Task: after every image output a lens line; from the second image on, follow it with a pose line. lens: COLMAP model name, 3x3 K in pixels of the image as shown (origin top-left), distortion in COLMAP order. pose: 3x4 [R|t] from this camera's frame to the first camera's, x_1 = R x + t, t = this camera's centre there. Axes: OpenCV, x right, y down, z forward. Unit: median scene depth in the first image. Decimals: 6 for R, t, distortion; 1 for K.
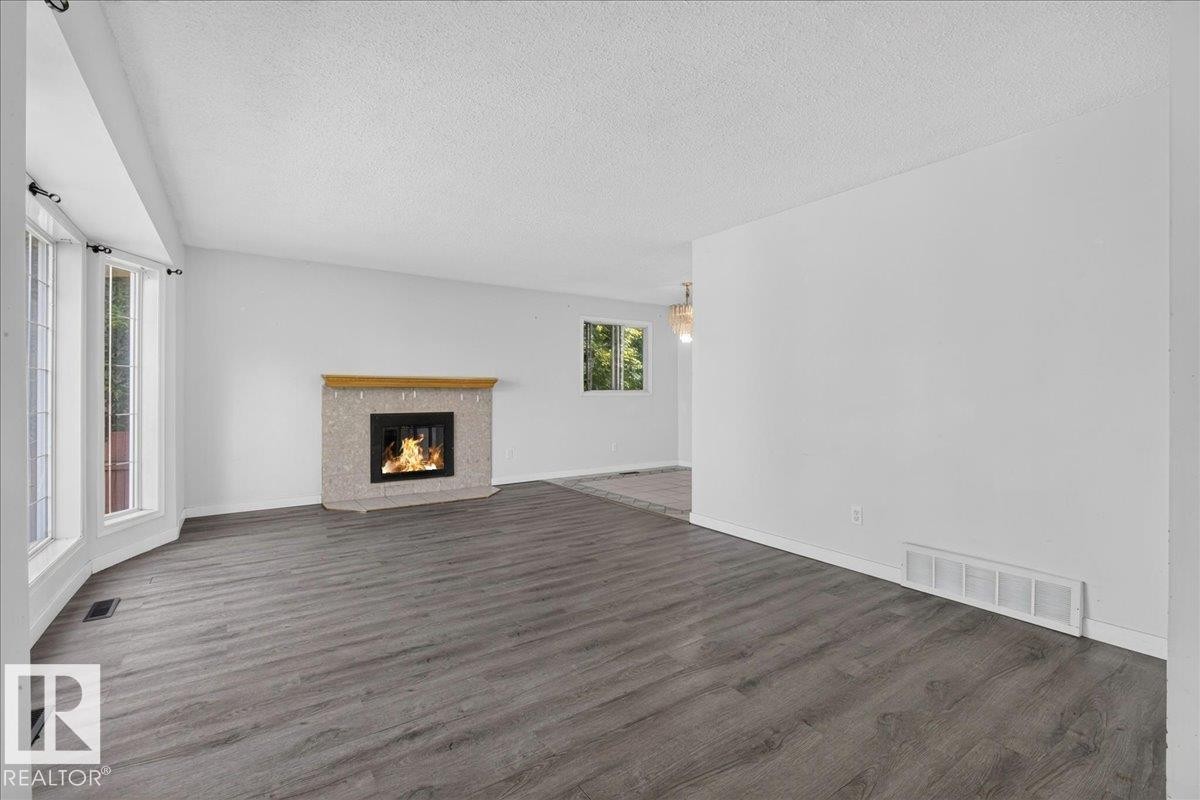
lens RADIAL K [[527.9, 0, 598.3], [0, 527.9, 398.0], [0, 0, 1]] dist [-0.005694, -0.000158]
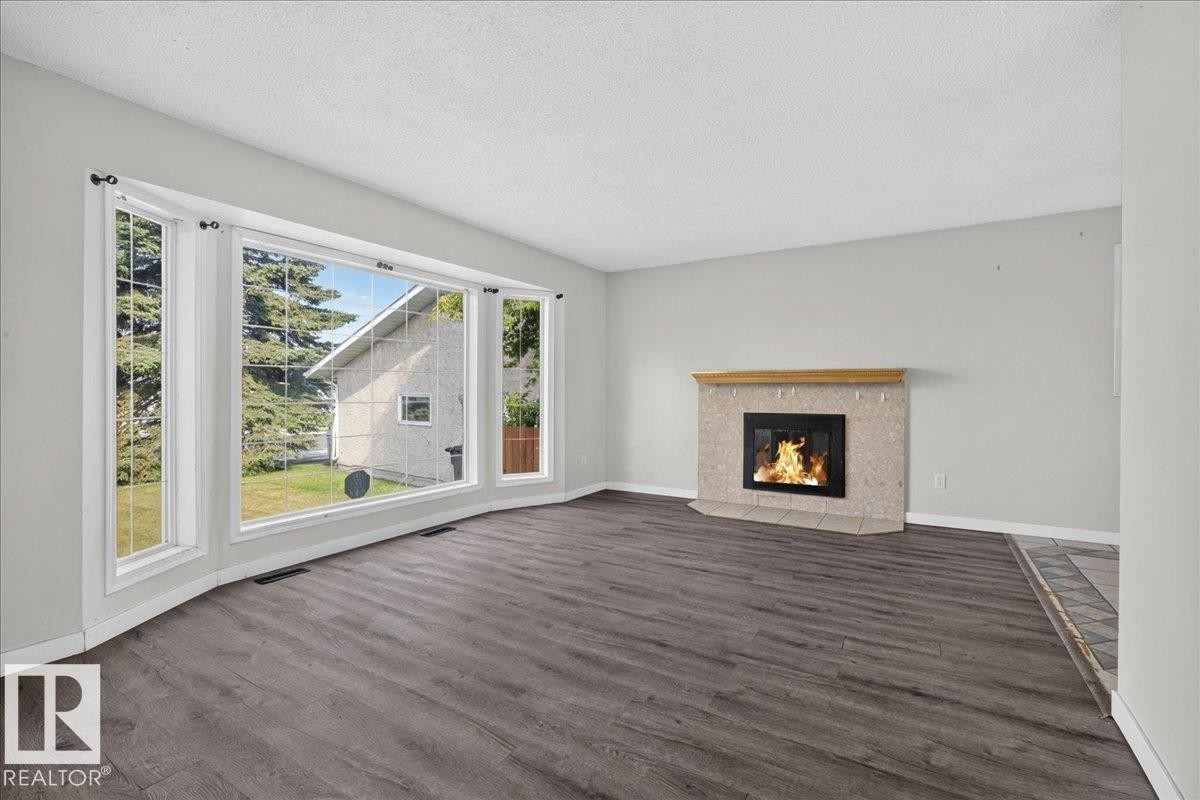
lens RADIAL K [[527.9, 0, 598.8], [0, 527.9, 391.7], [0, 0, 1]] dist [-0.005694, -0.000158]
pose [[0.399697, 0.000109, -0.916647, 0.411766], [-0.010705, 0.999932, -0.004549, 0.001427], [0.916585, 0.011631, 0.399671, 0.536079]]
